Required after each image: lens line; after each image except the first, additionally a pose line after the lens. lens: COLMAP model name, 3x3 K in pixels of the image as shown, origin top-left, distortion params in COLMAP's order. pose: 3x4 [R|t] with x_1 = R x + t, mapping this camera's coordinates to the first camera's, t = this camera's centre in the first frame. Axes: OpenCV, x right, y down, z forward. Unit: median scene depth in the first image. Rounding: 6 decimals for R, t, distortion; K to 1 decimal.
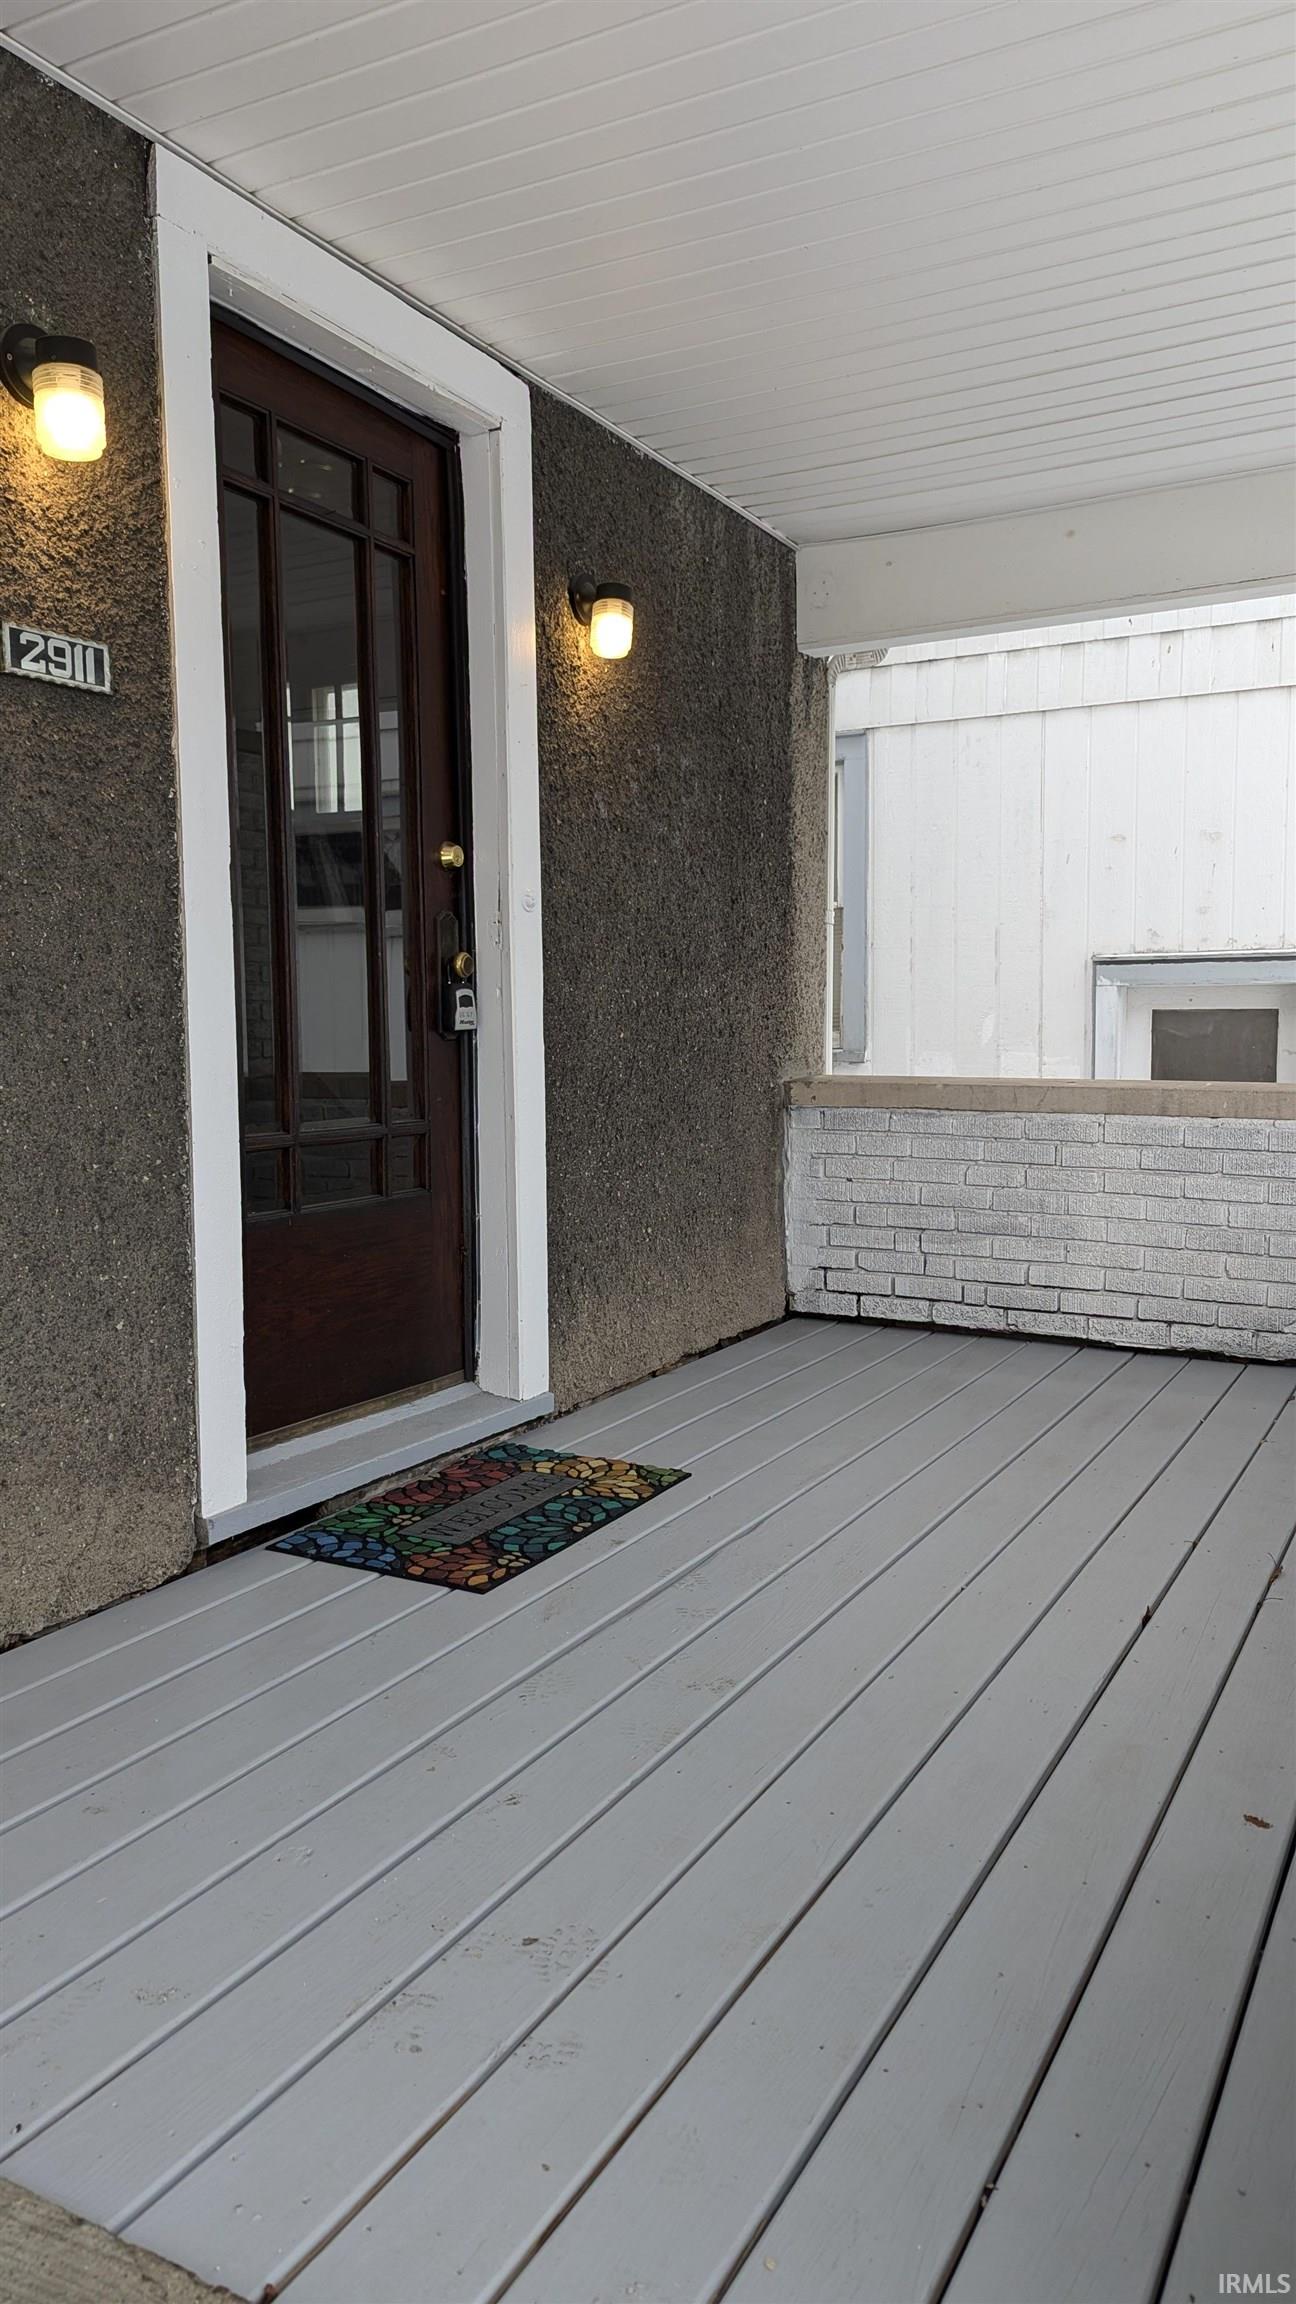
lens RADIAL K [[1645.7, 0, 648.0], [0, 1645.7, 1152.0], [0, 0, 1]] dist [0.041060, -0.000297]
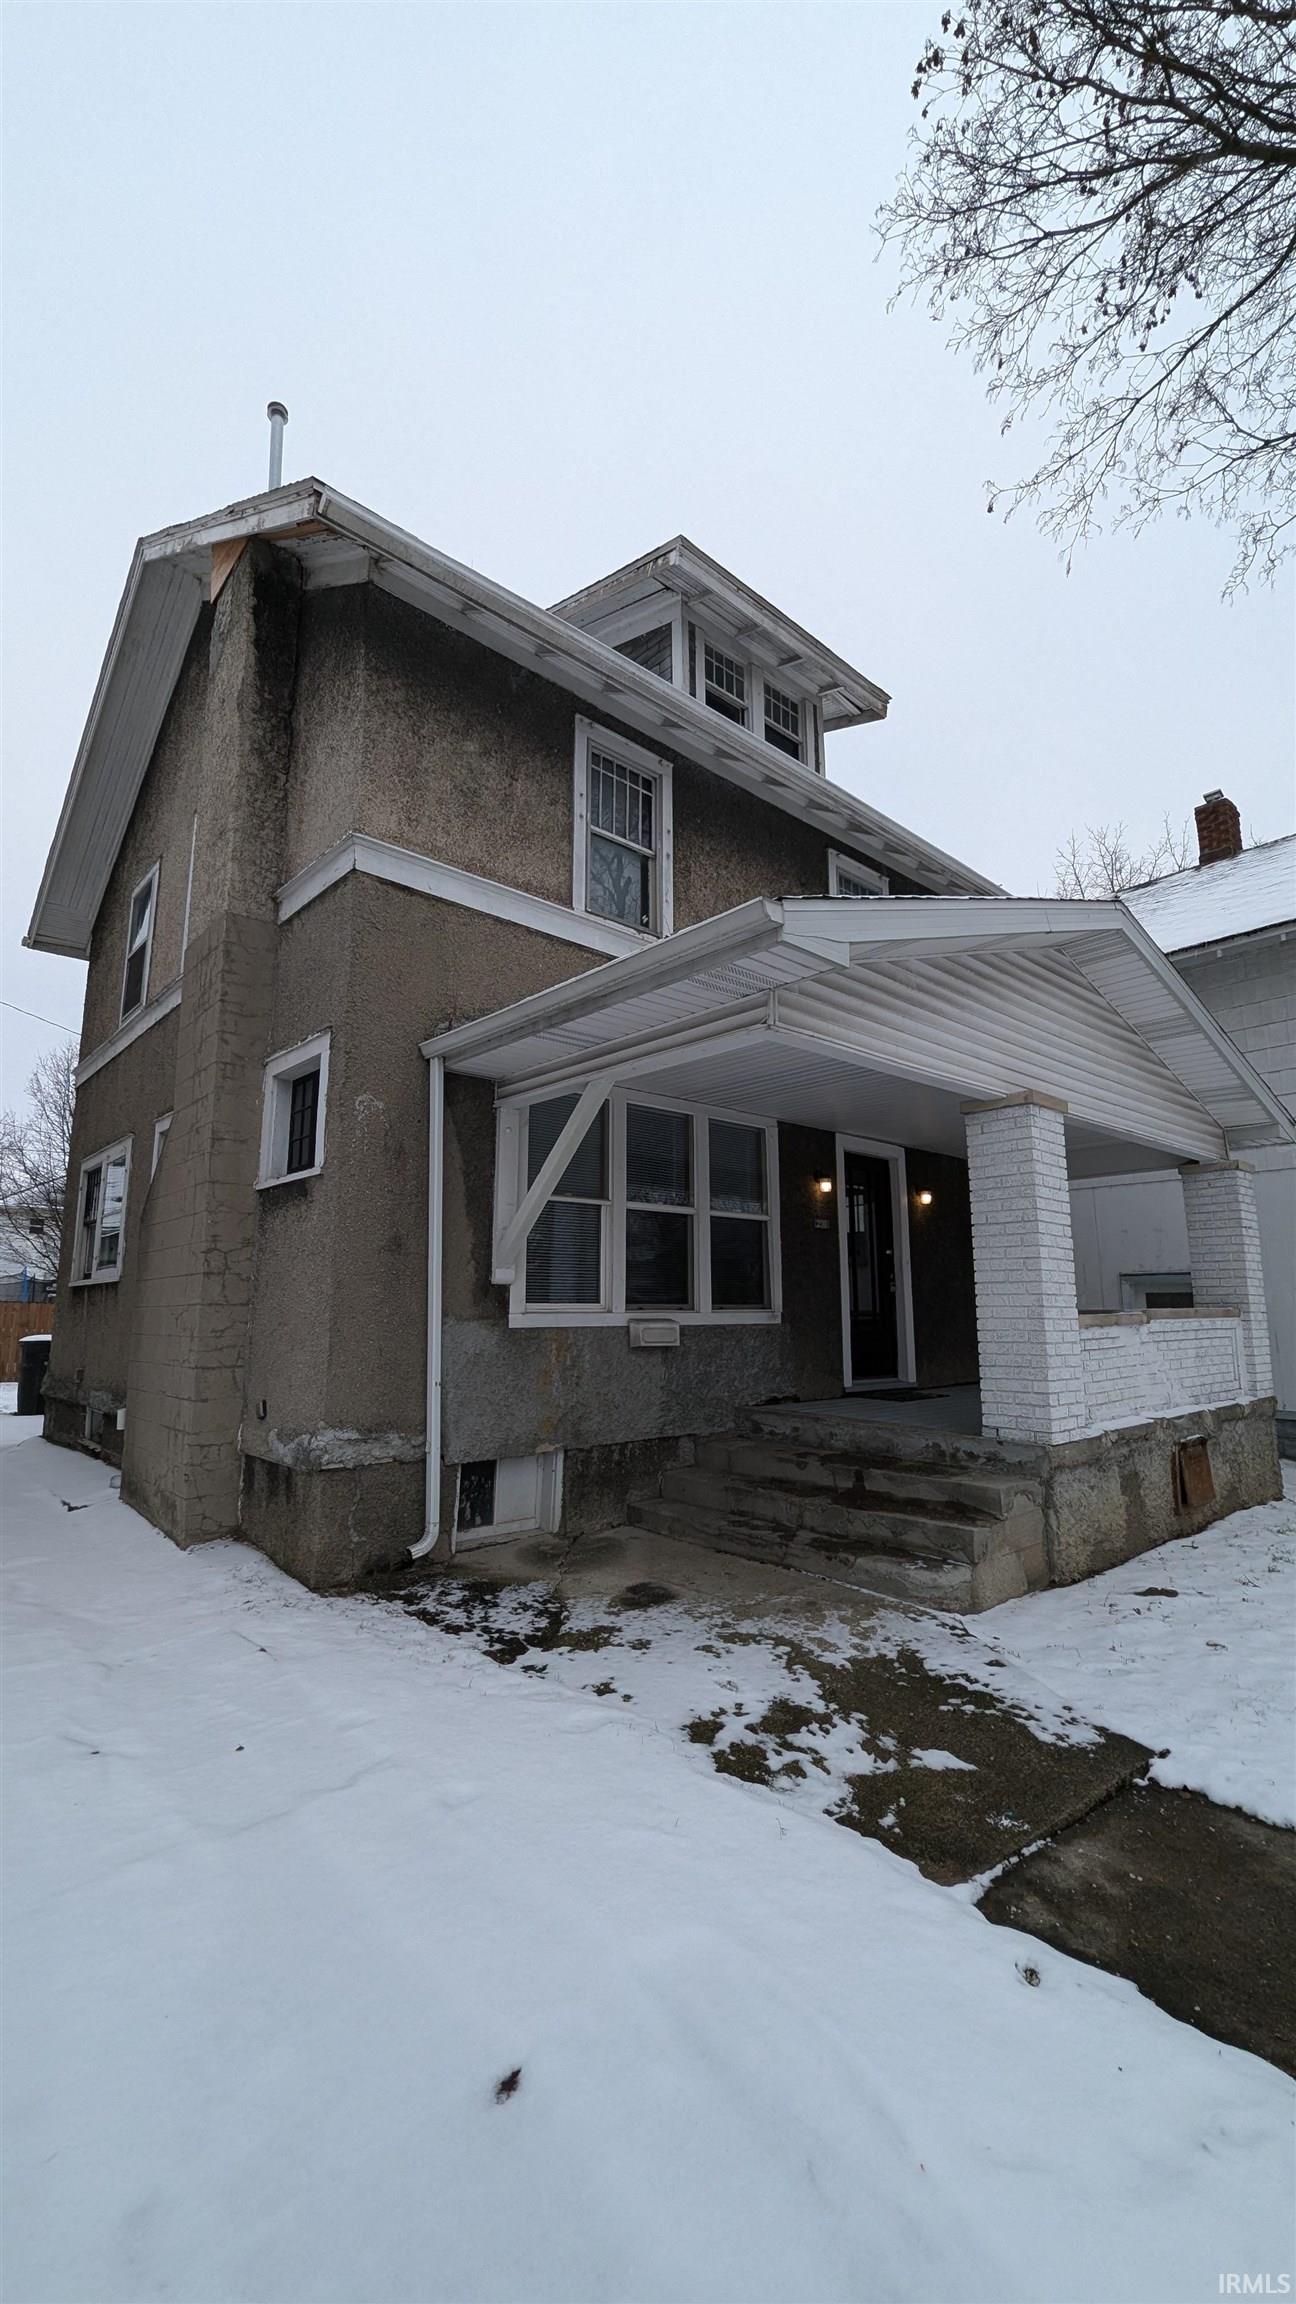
lens RADIAL K [[945.2, 0, 644.2], [0, 945.2, 1156.2], [0, 0, 1]] dist [0.000322, -0.000819]
pose [[0.943297, -0.045908, -0.328761, 0.099448], [-0.033676, 0.972047, -0.232359, 0.169845], [0.330238, 0.230255, 0.915383, -1.495373]]
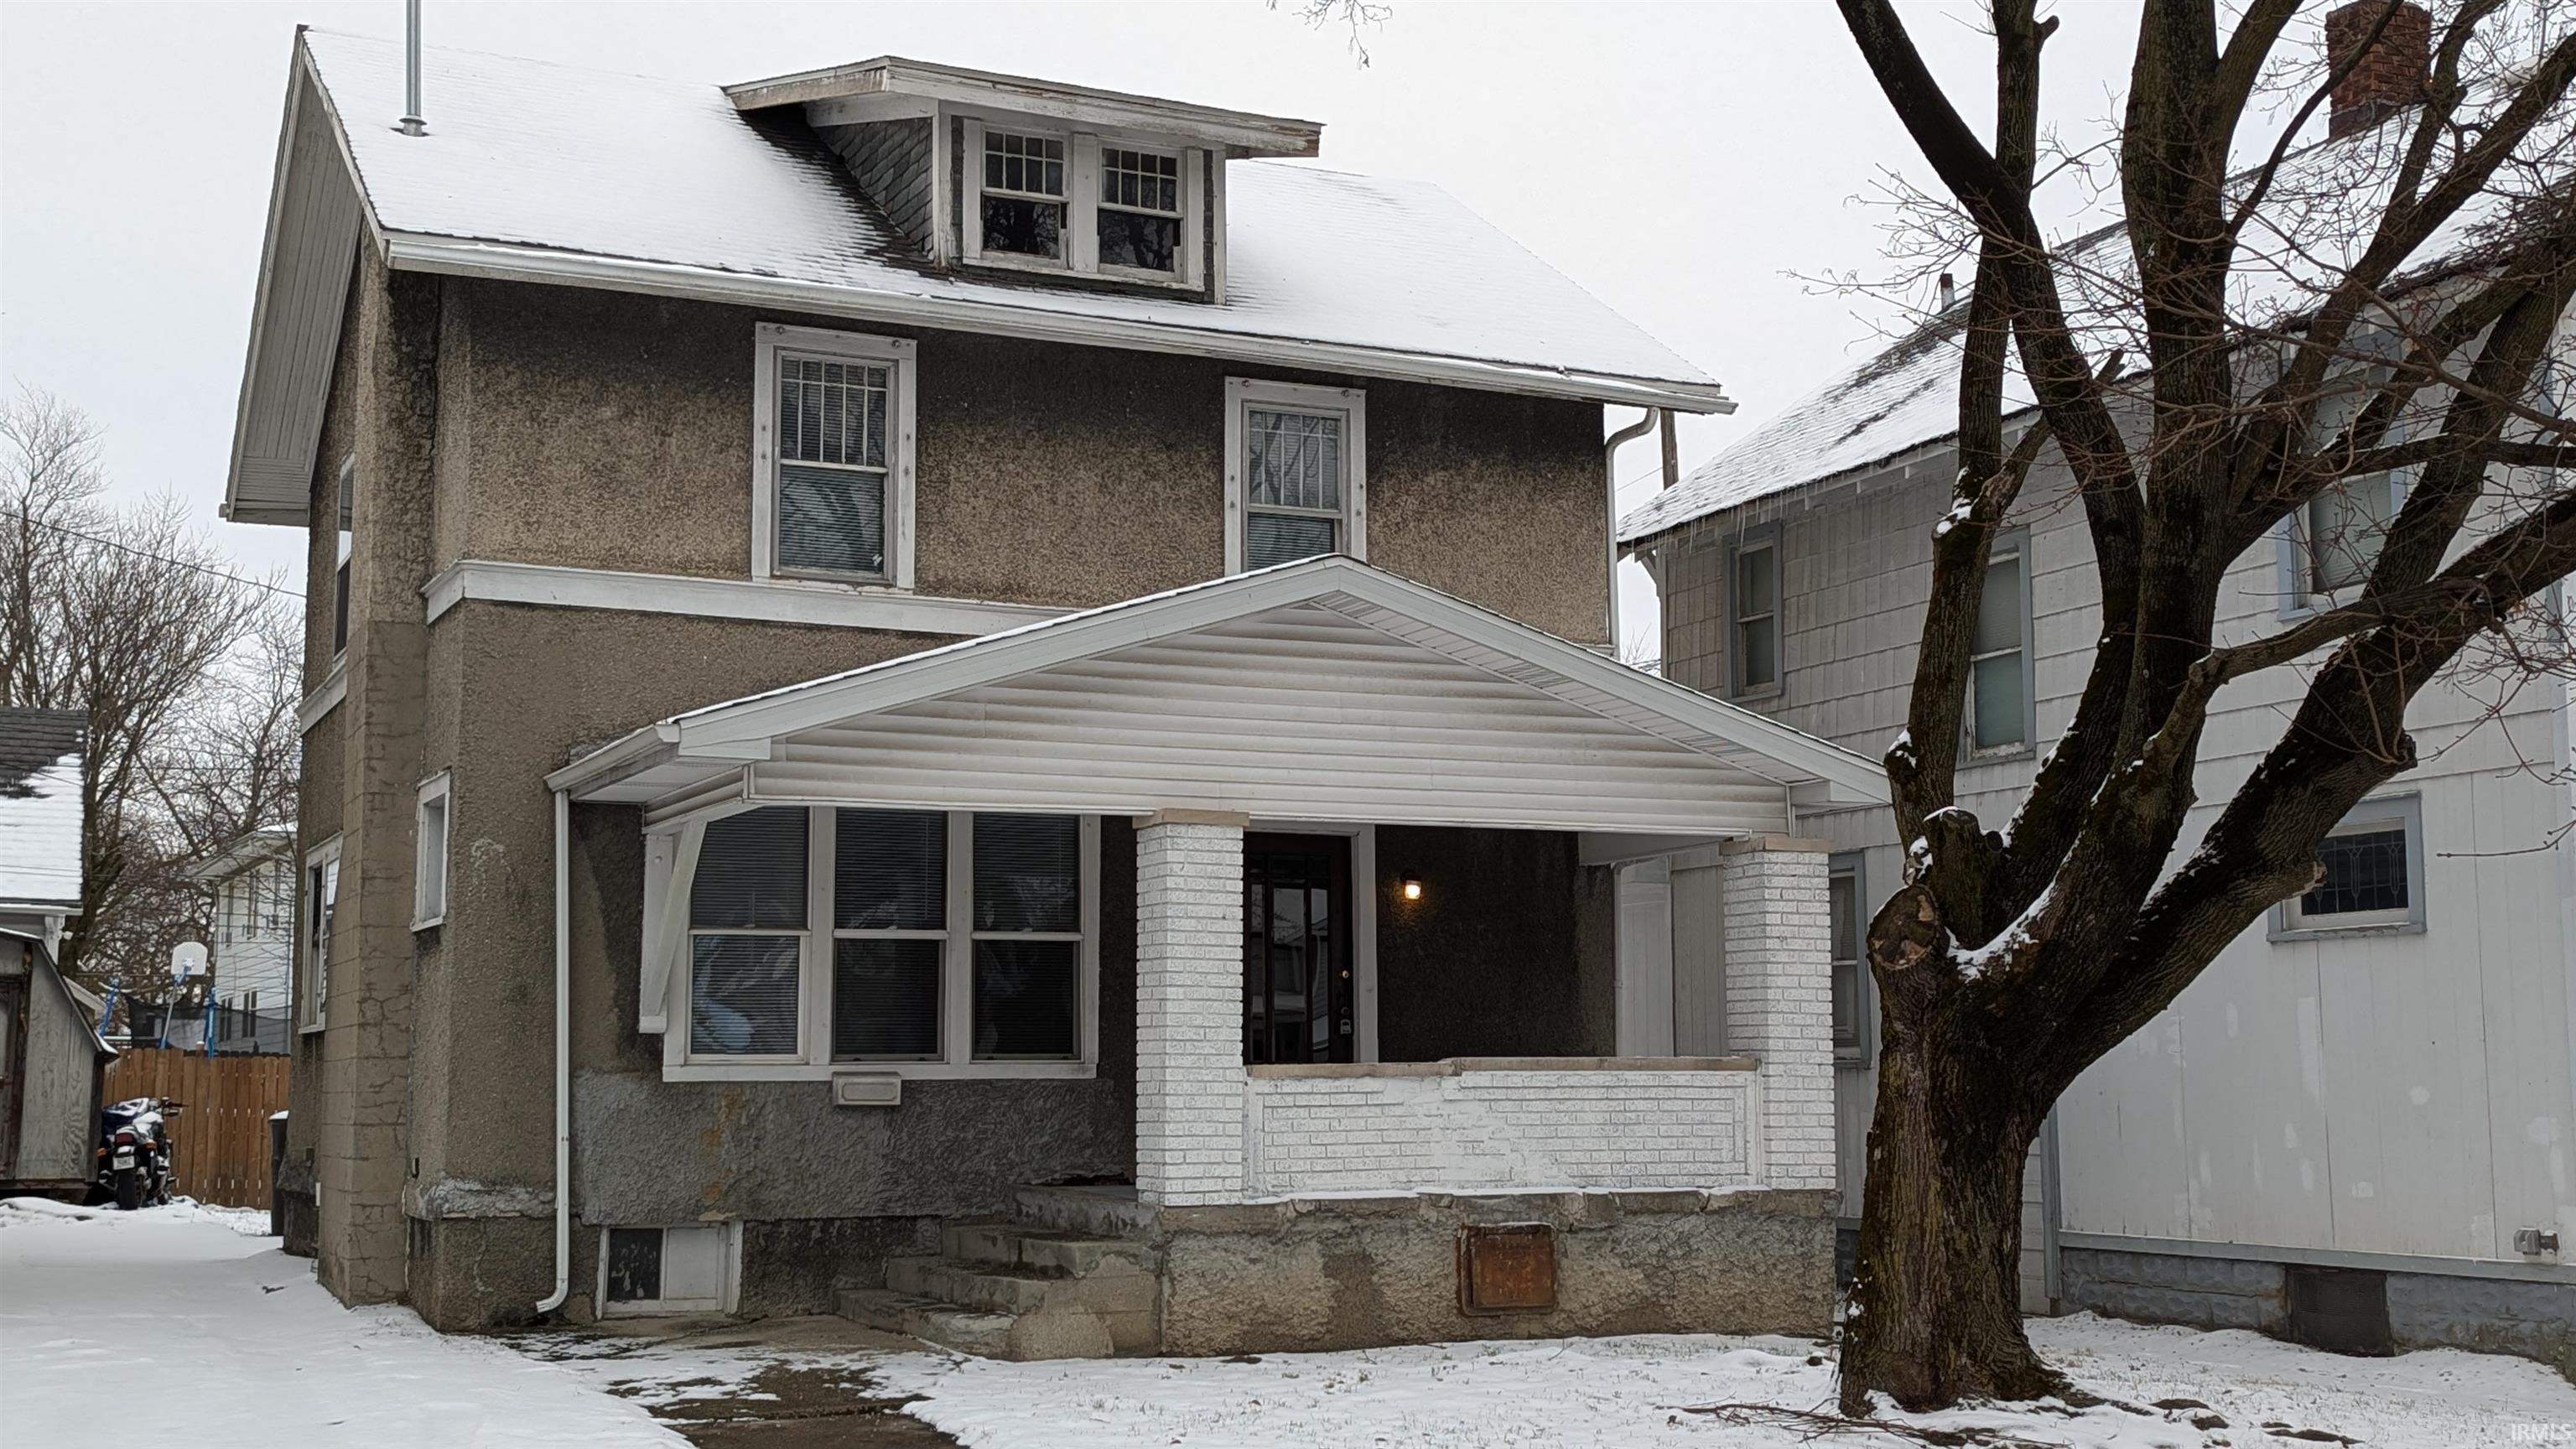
lens RADIAL K [[3079.8, 0, 1292.4], [0, 3079.8, 731.8], [0, 0, 1]] dist [0.199924, -0.767852]
pose [[0.798717, -0.059794, -0.598728, 2.962993], [-0.053785, 0.983972, -0.170018, 0.316090], [0.599298, 0.168000, 0.782700, -3.249229]]
